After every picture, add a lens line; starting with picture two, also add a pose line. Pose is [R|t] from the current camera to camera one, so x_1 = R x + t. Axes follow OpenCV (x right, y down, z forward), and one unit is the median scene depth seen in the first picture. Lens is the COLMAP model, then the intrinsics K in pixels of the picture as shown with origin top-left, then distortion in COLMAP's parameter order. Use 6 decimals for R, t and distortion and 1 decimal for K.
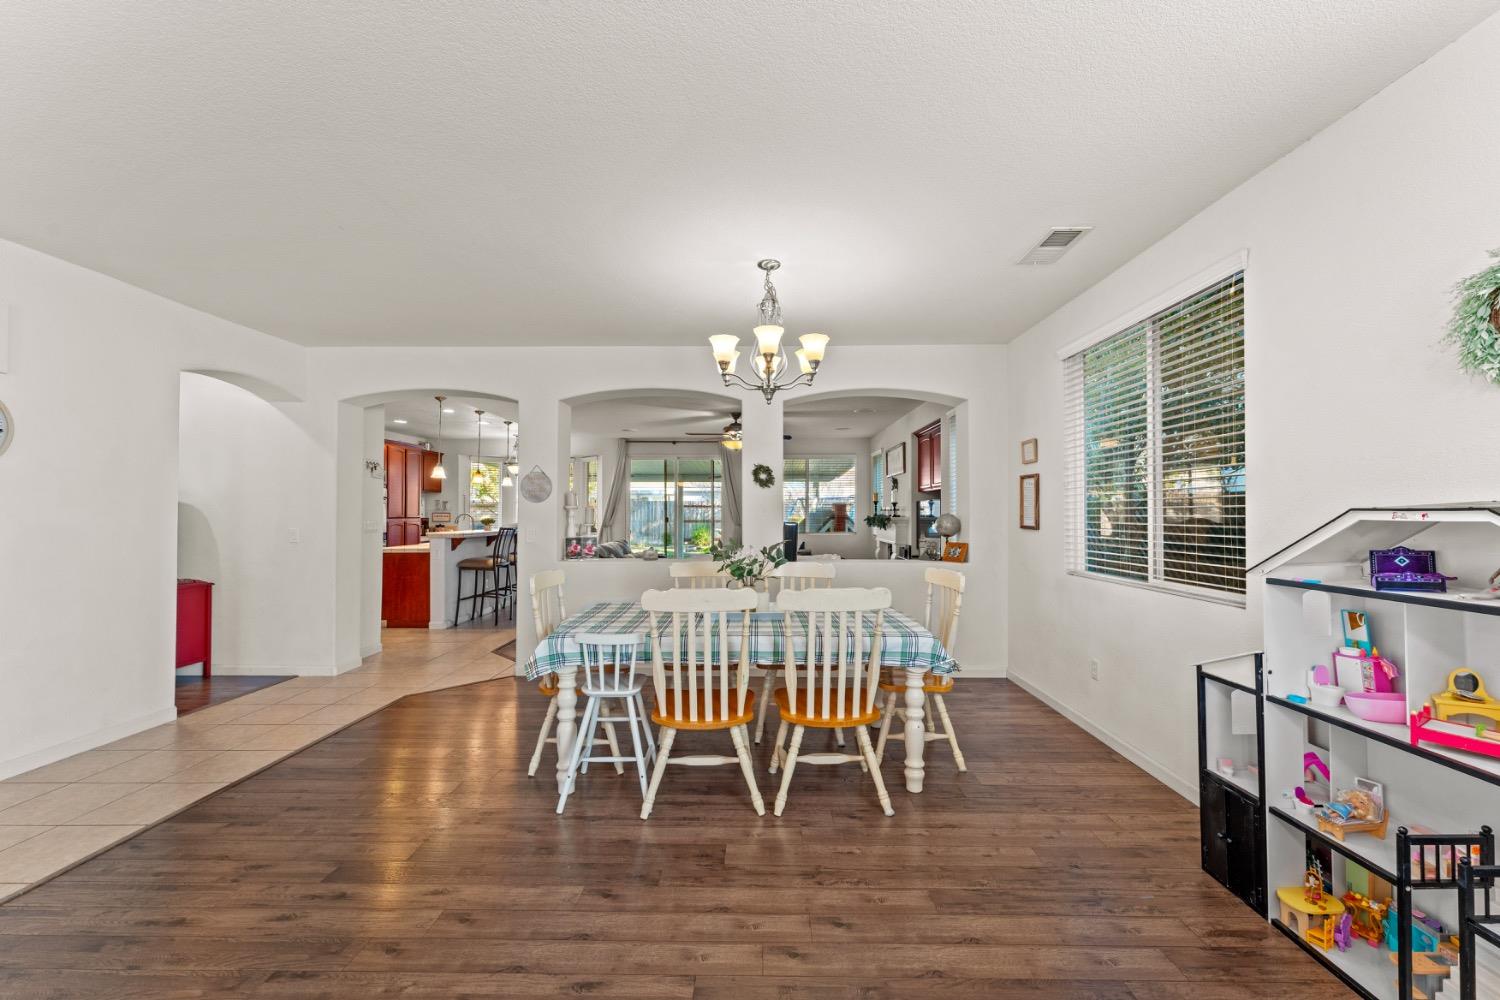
lens RADIAL K [[597.8, 0, 749.5], [0, 597.8, 504.3], [0, 0, 1]] dist [0.000483, 0.000700]
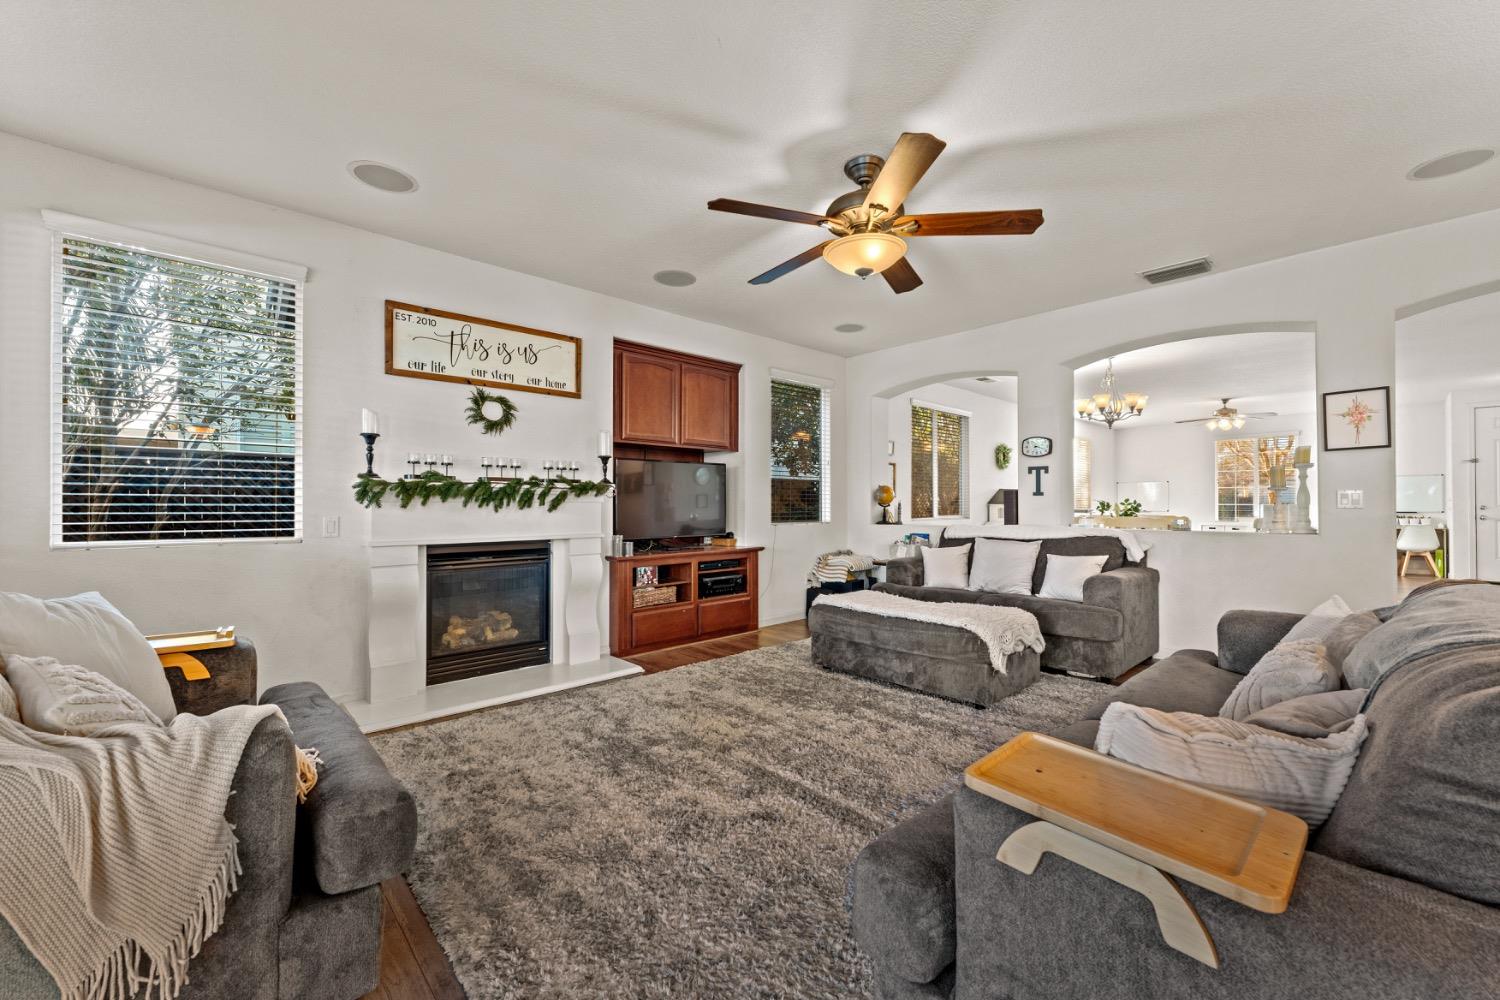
lens RADIAL K [[597.8, 0, 748.4], [0, 597.8, 499.3], [0, 0, 1]] dist [0.000483, 0.000700]
pose [[-0.693661, 0.006448, 0.720273, -0.475413], [-0.010973, 0.999749, -0.019518, 0.096530], [-0.720218, -0.021442, -0.693416, 2.764428]]
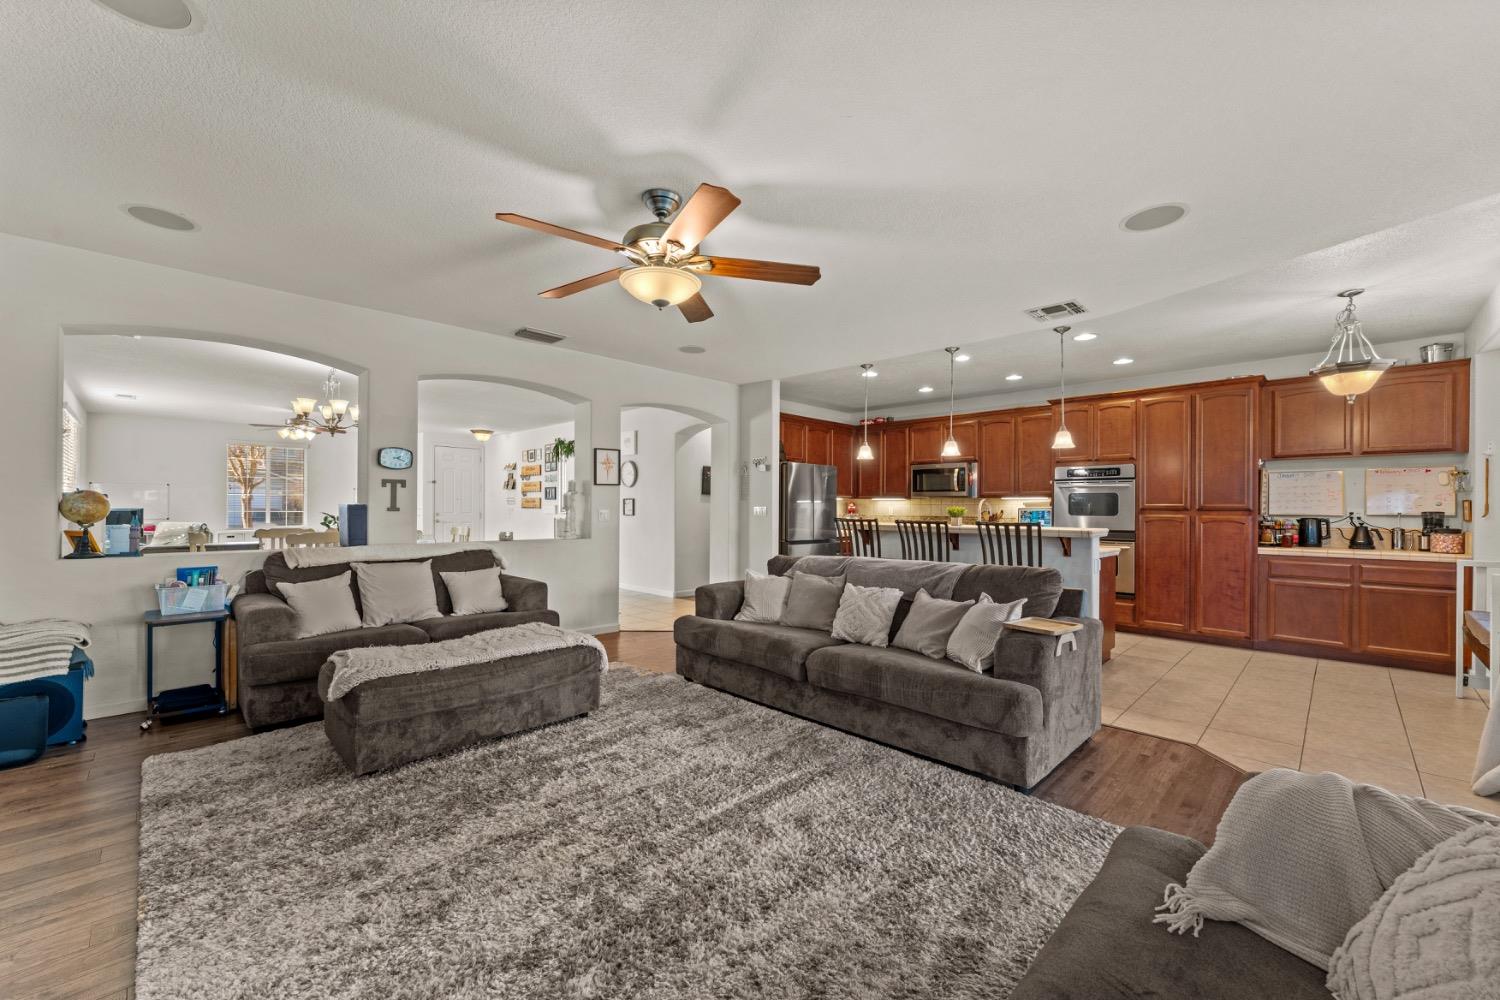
lens RADIAL K [[597.8, 0, 749.3], [0, 597.8, 507.5], [0, 0, 1]] dist [0.000483, 0.000700]
pose [[-0.691757, -0.005422, -0.722110, 0.410423], [0.004515, 0.999920, -0.011834, 0.065486], [0.722116, -0.011446, -0.691677, 2.750192]]
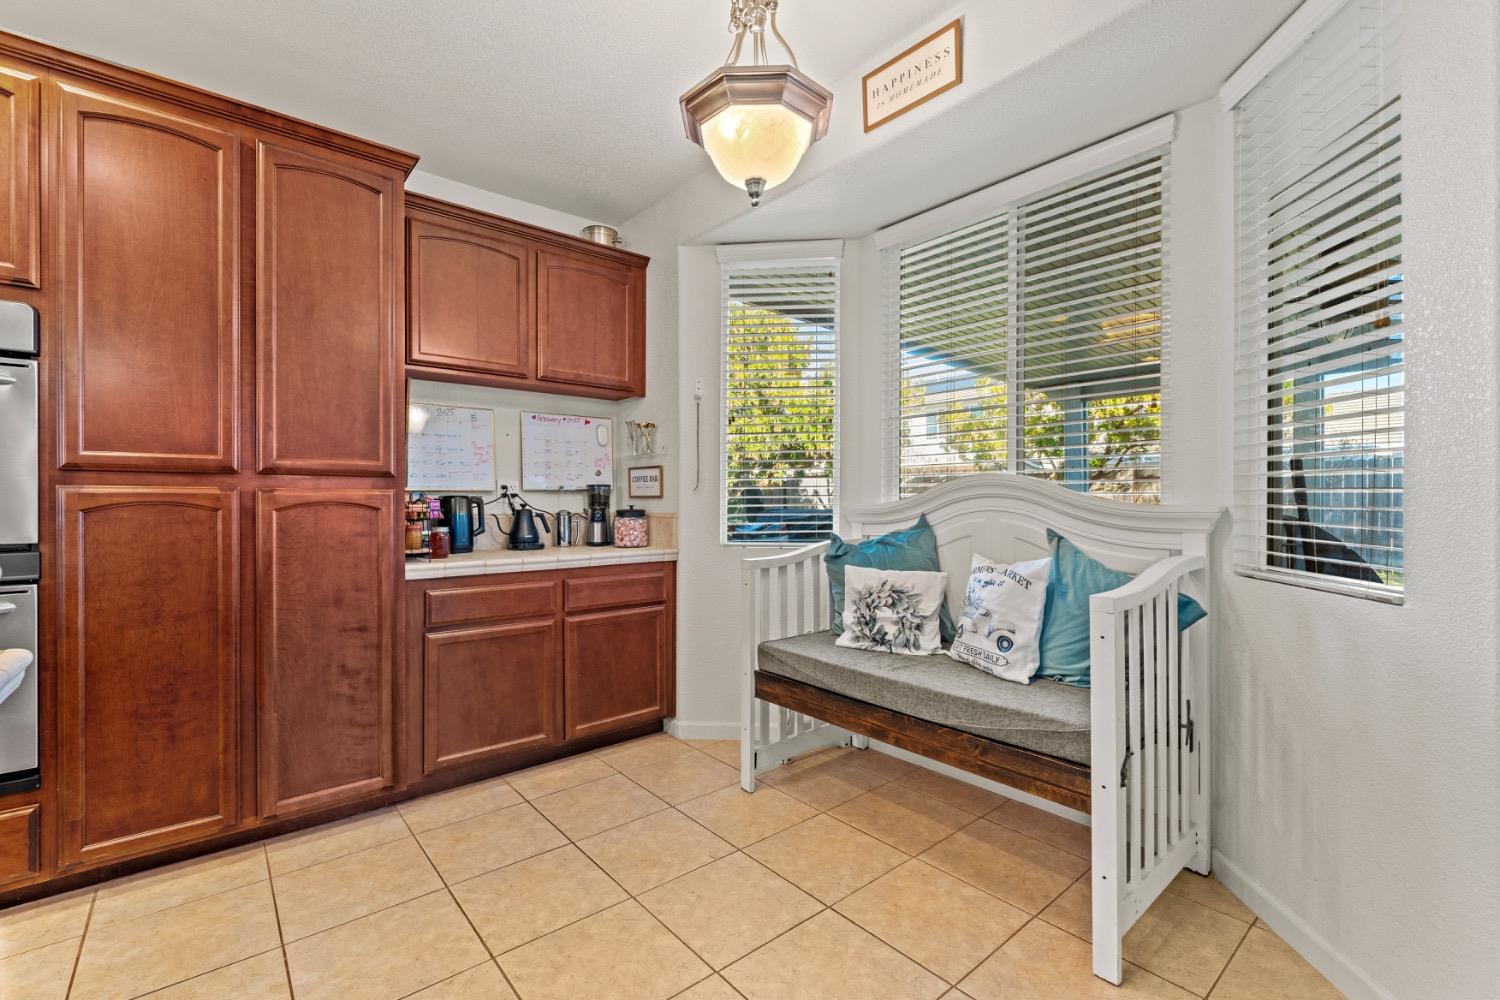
lens RADIAL K [[652.5, 0, 747.3], [0, 652.5, 501.4], [0, 0, 1]] dist [-0.000034, 0.000070]
pose [[0.652432, -0.003104, -0.757841, -0.734767], [0.015256, 0.999843, 0.009038, 0.085024], [0.757694, -0.017458, 0.652377, 2.473787]]
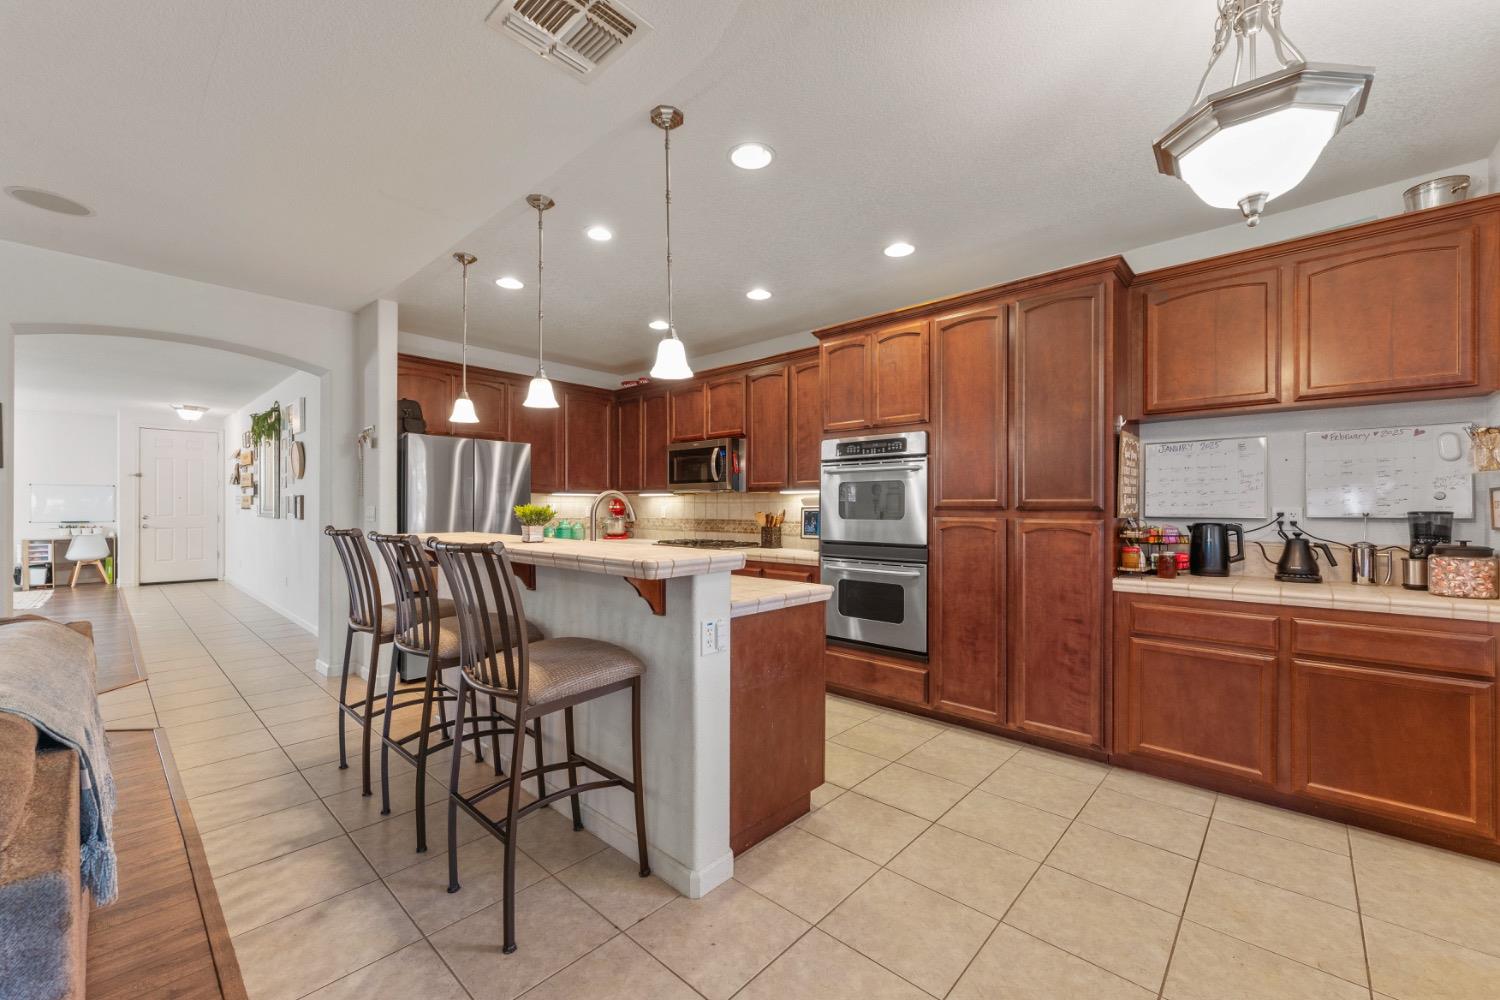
lens RADIAL K [[597.8, 0, 750.4], [0, 597.8, 507.6], [0, 0, 1]] dist [0.000483, 0.000700]
pose [[-0.664341, -0.002419, -0.747426, -0.574868], [0.008553, 0.999905, -0.010838, 0.062497], [0.747381, -0.013593, -0.664257, 2.801095]]
